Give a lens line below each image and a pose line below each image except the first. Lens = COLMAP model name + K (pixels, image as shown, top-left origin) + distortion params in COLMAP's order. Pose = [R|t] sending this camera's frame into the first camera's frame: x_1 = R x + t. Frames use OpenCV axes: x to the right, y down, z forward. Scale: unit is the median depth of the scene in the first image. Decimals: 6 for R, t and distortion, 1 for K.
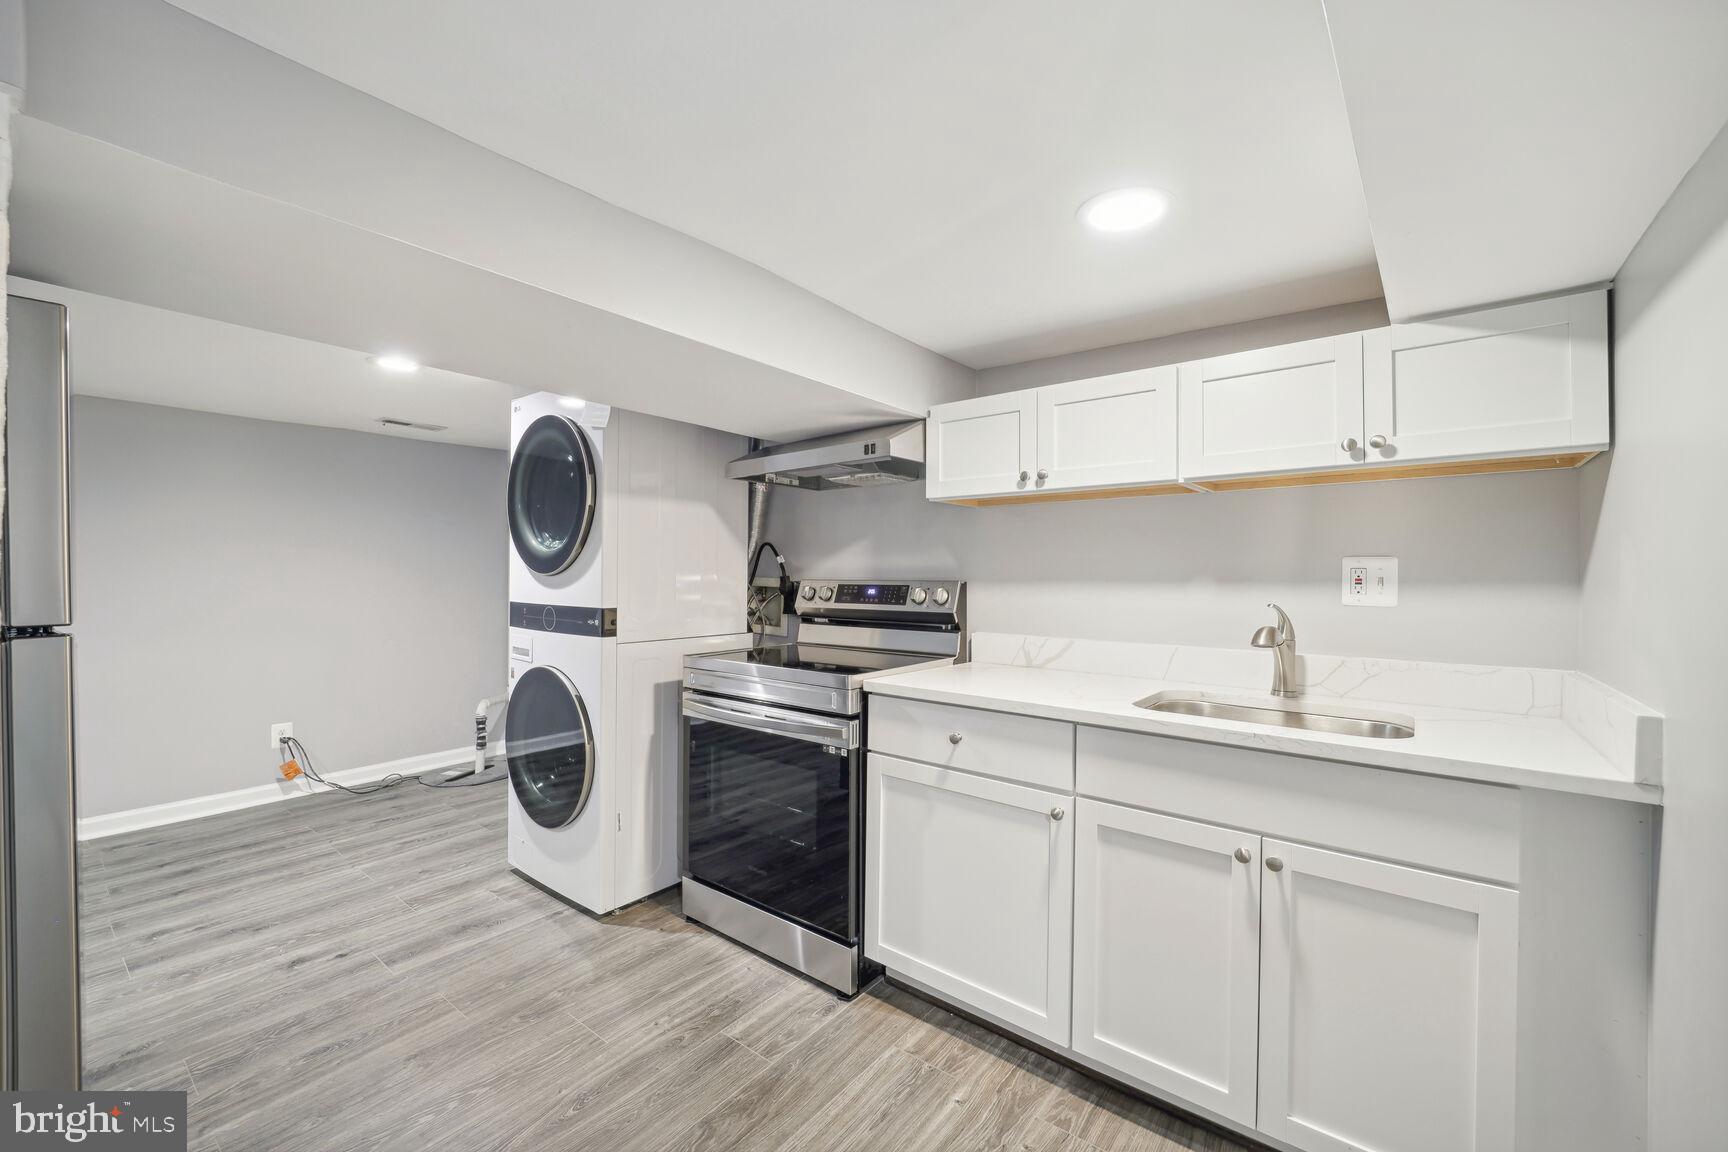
lens RADIAL K [[709.9, 0, 866.6], [0, 709.9, 571.4], [0, 0, 1]] dist [-0.007507, -0.000086]
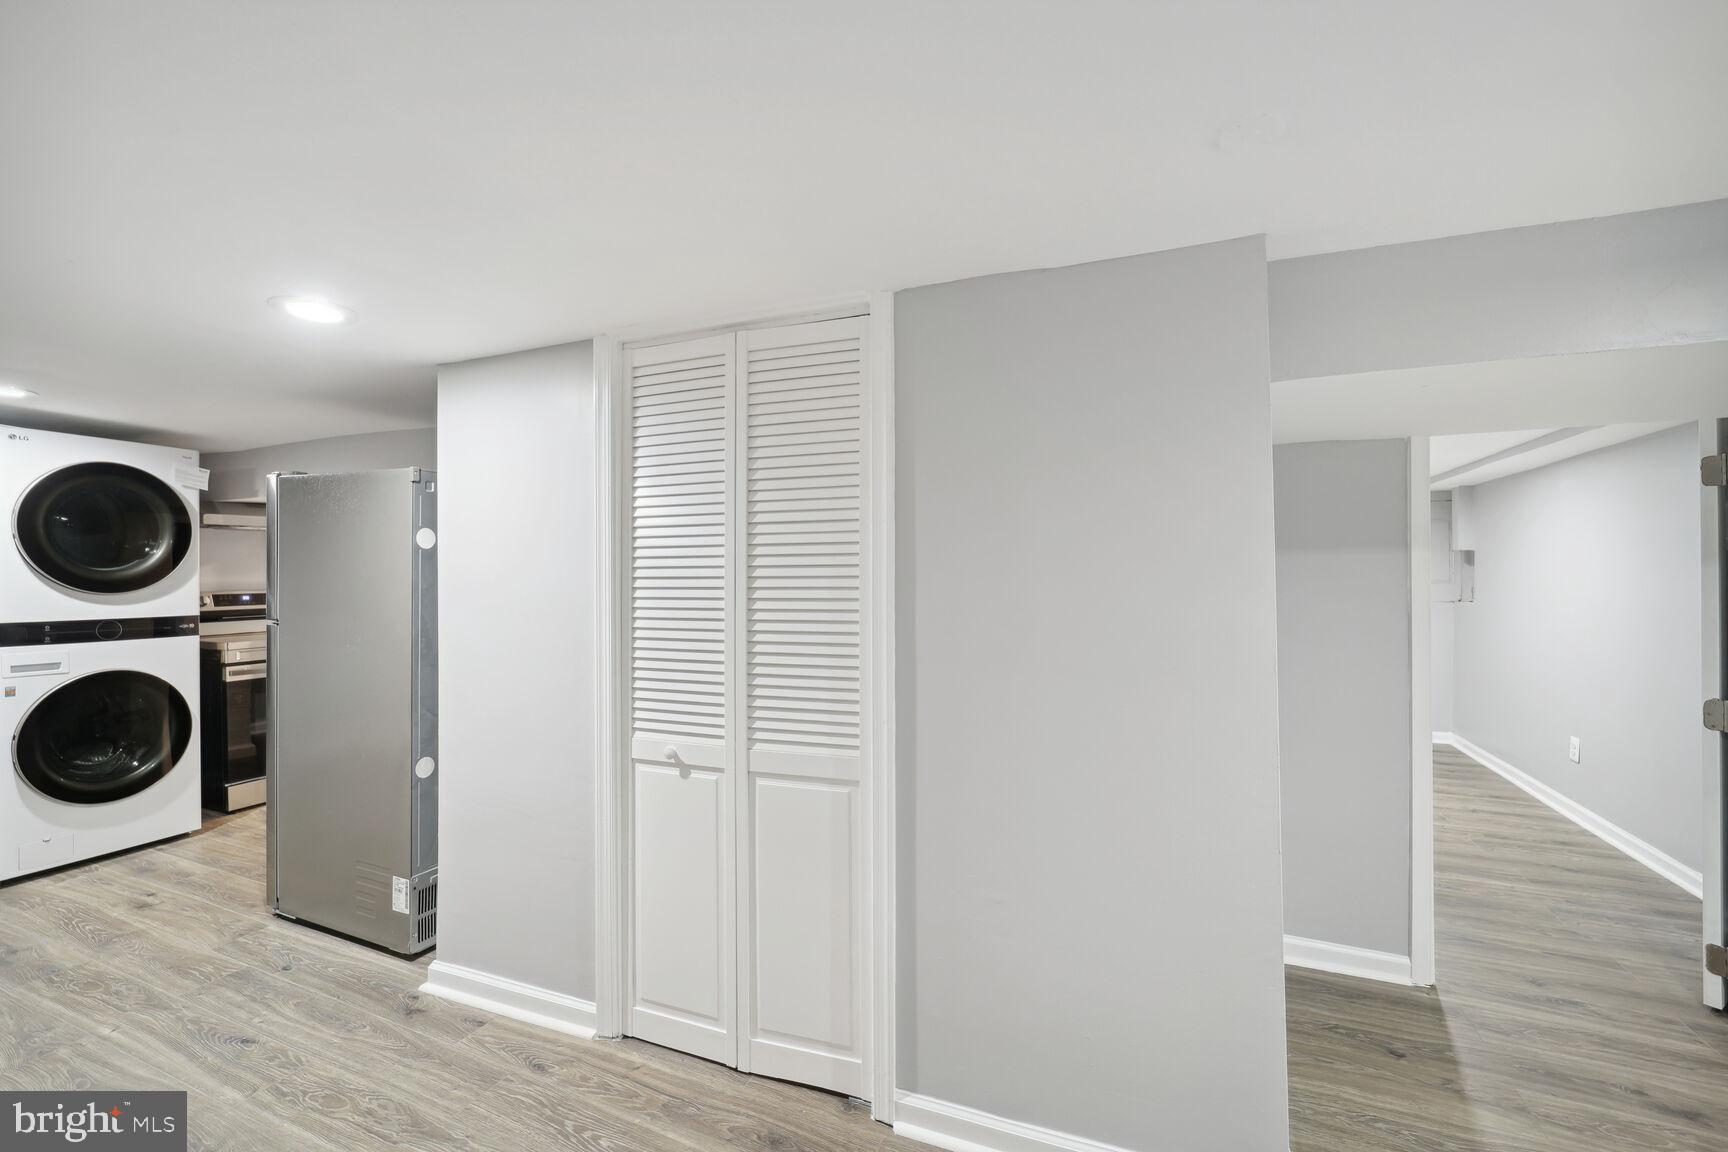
lens RADIAL K [[709.9, 0, 879.6], [0, 709.9, 577.3], [0, 0, 1]] dist [-0.007507, -0.000086]
pose [[-0.297048, -0.010183, 0.954808, -2.050389], [0.005261, 0.999911, 0.012301, -0.032415], [-0.954848, 0.008677, -0.296968, 0.100550]]
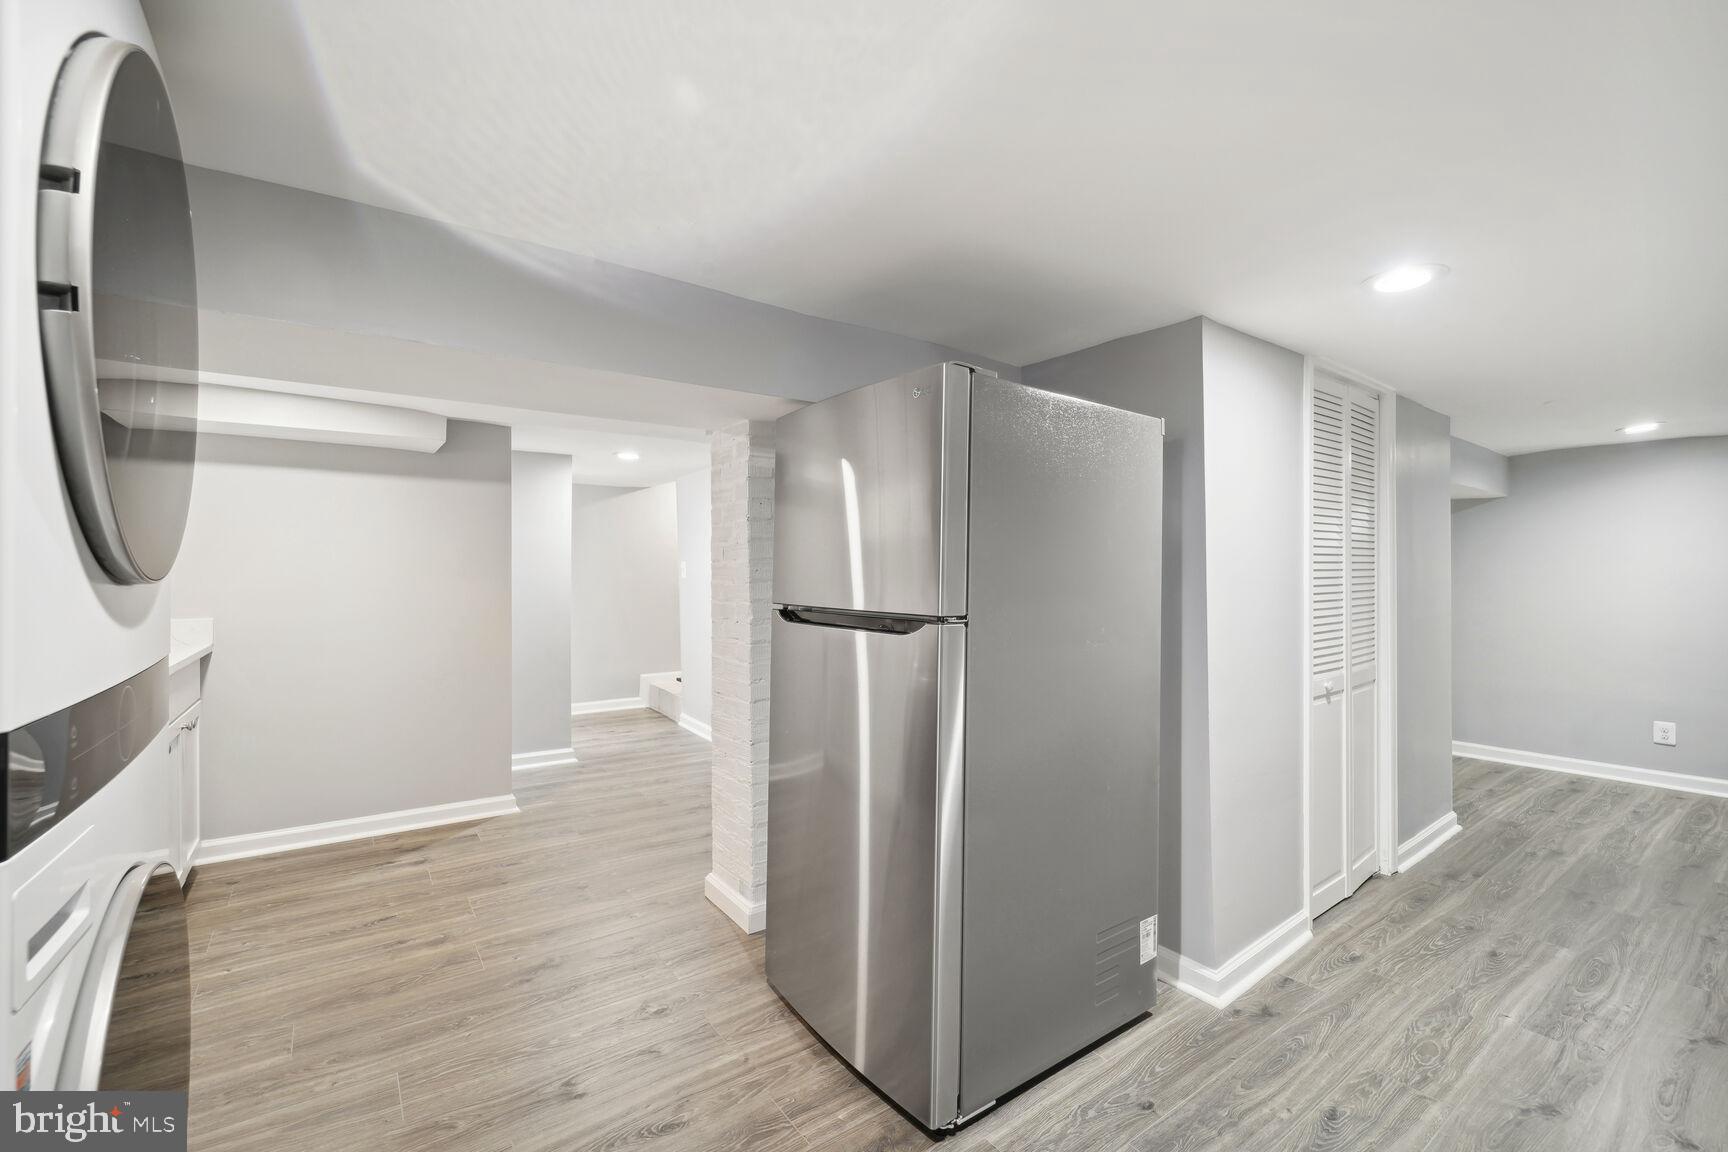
lens RADIAL K [[709.9, 0, 873.5], [0, 709.9, 570.0], [0, 0, 1]] dist [-0.007507, -0.000086]
pose [[-0.966318, -0.002641, 0.257339, -0.874566], [-0.002153, 0.999995, 0.002178, -0.002016], [-0.257344, 0.001551, -0.966319, 1.250536]]
